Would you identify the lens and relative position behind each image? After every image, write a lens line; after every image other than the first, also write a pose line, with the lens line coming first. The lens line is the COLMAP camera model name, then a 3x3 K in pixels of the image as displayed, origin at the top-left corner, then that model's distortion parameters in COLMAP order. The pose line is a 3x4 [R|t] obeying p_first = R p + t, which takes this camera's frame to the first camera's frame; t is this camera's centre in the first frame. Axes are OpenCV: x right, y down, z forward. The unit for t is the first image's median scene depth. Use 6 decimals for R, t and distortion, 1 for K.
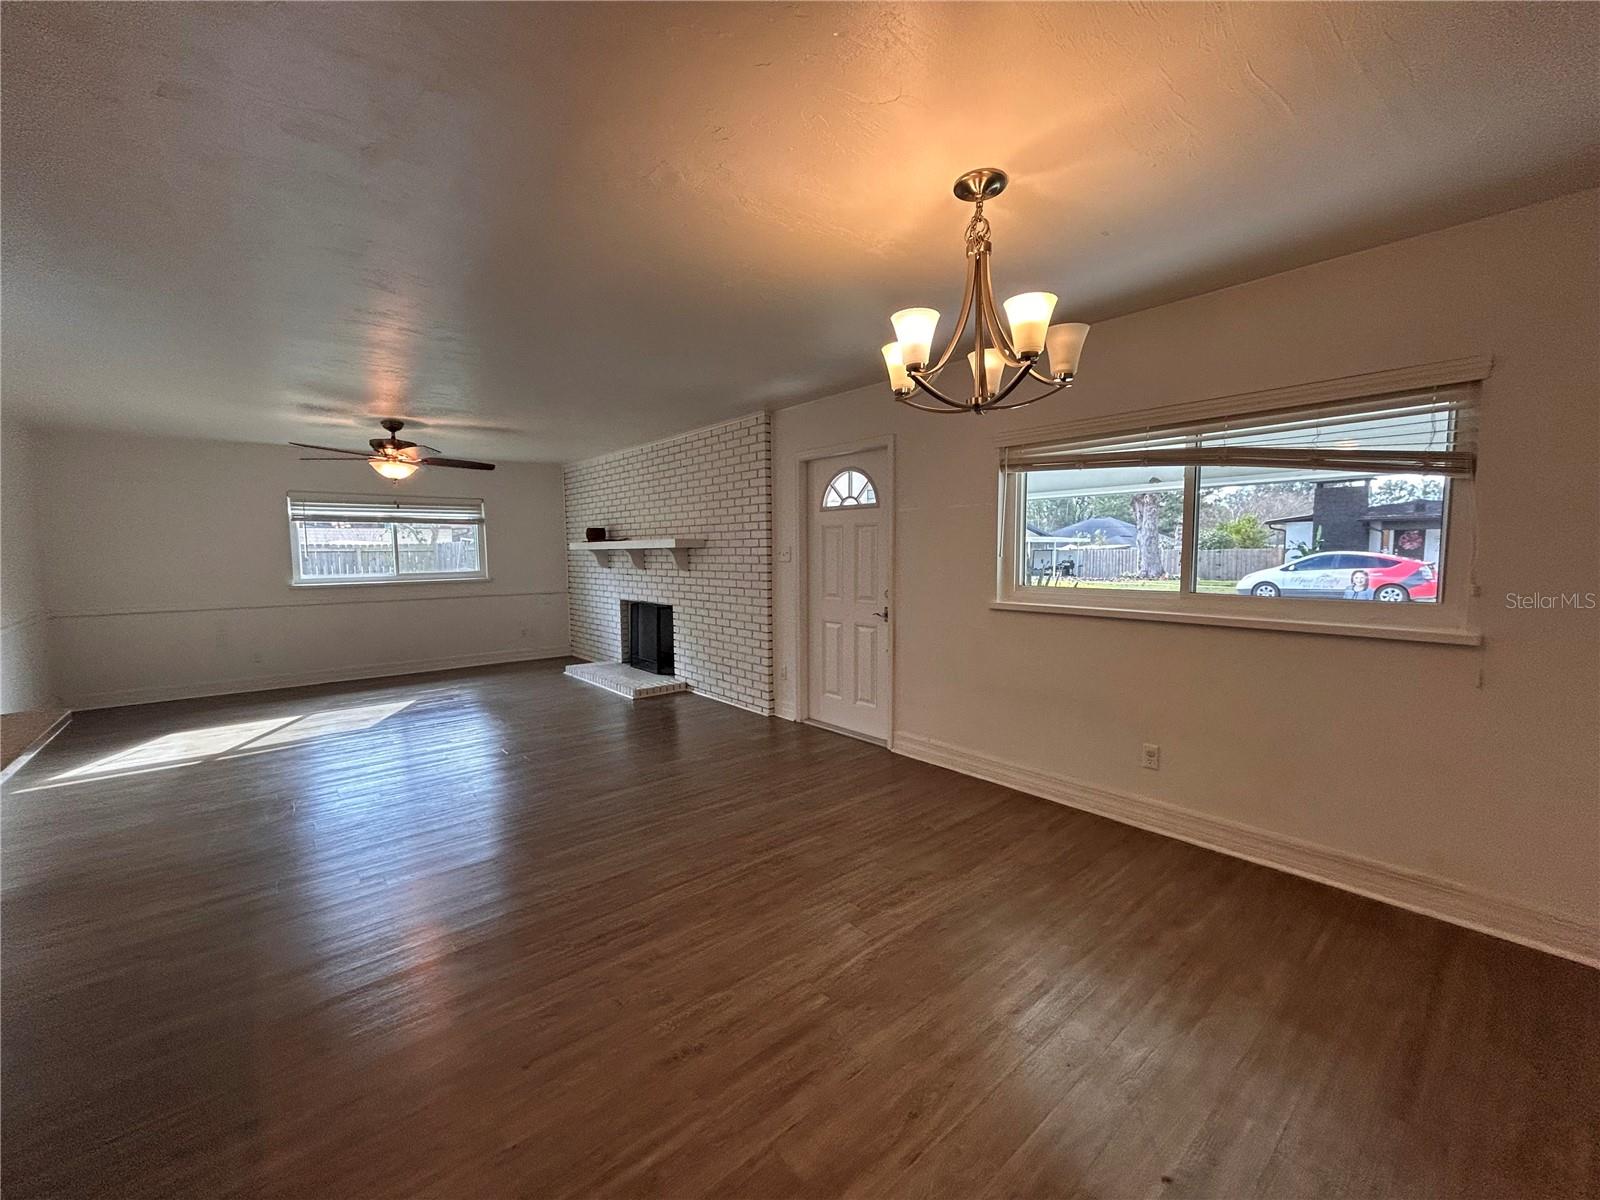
lens RADIAL K [[639.2, 0, 797.3], [0, 639.2, 599.4], [0, 0, 1]] dist [-0.000882, -0.000025]
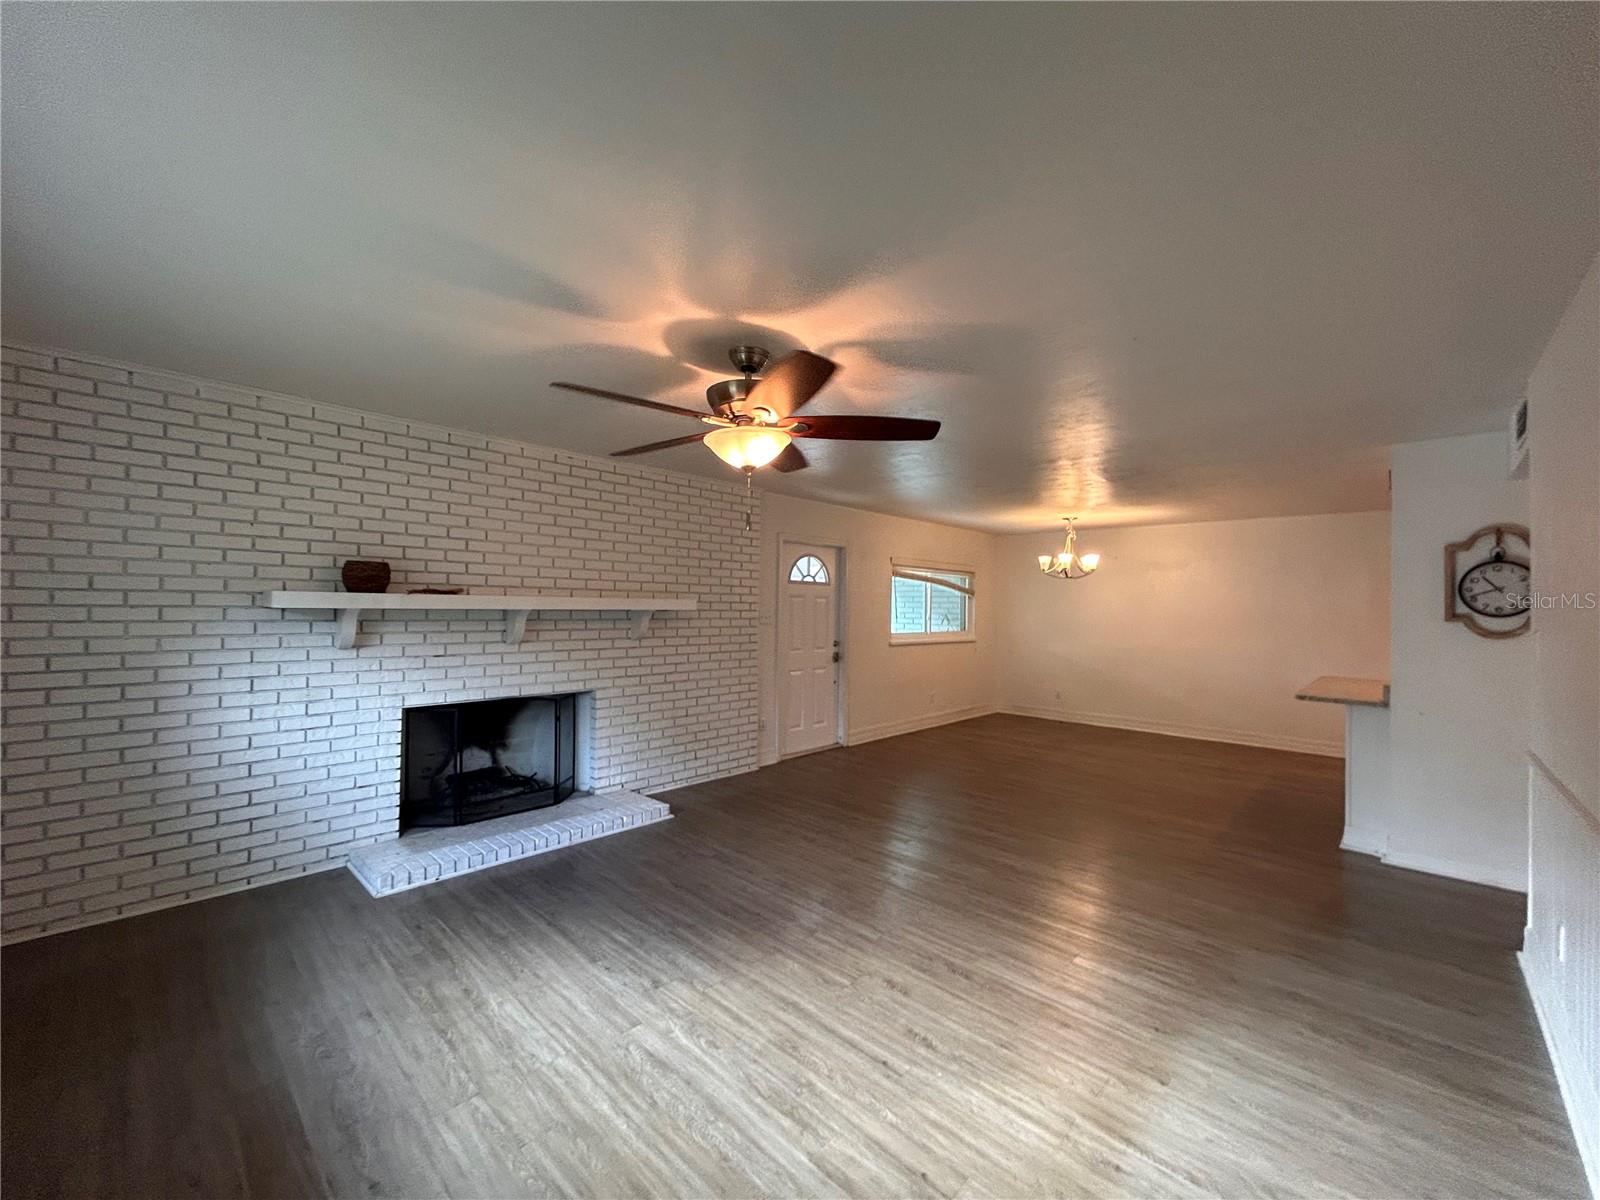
lens RADIAL K [[639.2, 0, 797.3], [0, 639.2, 599.4], [0, 0, 1]] dist [-0.000882, -0.000025]
pose [[-0.095070, 0.022920, 0.995207, -1.244529], [0.068995, 0.997483, -0.016381, -0.086202], [-0.993077, 0.067107, -0.096412, 1.133767]]
